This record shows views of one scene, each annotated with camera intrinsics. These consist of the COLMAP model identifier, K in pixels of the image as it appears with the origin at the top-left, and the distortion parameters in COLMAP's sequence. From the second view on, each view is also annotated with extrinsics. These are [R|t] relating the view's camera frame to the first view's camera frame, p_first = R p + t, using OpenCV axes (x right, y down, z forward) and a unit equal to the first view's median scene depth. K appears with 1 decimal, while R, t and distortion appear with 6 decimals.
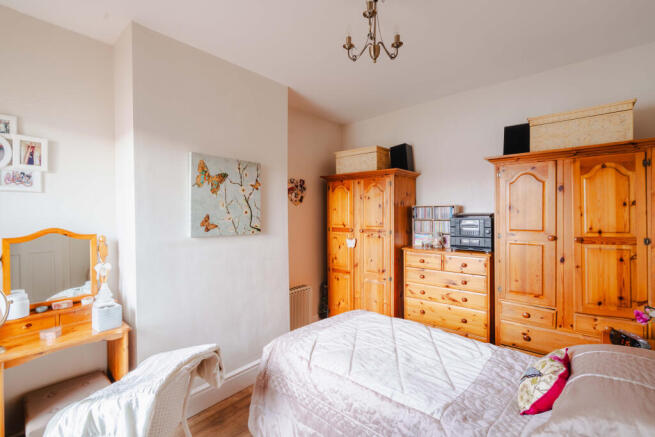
lens RADIAL K [[293.5, 0, 327.5], [0, 293.5, 218.5], [0, 0, 1]] dist [-0.000138, 0.000892]
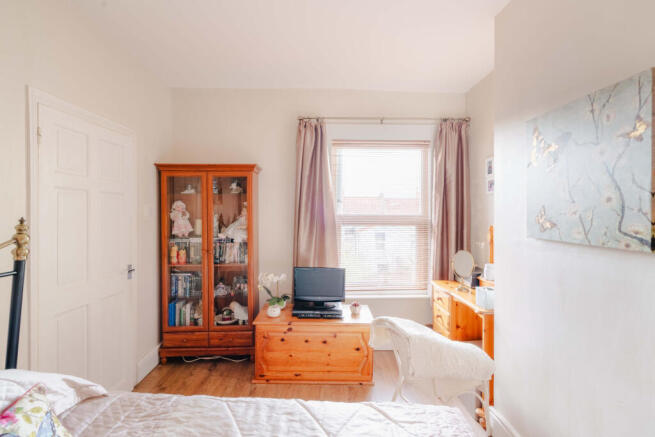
lens RADIAL K [[293.5, 0, 327.5], [0, 293.5, 218.5], [0, 0, 1]] dist [-0.000138, 0.000892]
pose [[-0.728533, 0.021077, -0.684686, 0.356976], [-0.009299, 0.999130, 0.040651, -0.006137], [0.684947, 0.035982, -0.727704, 1.041574]]
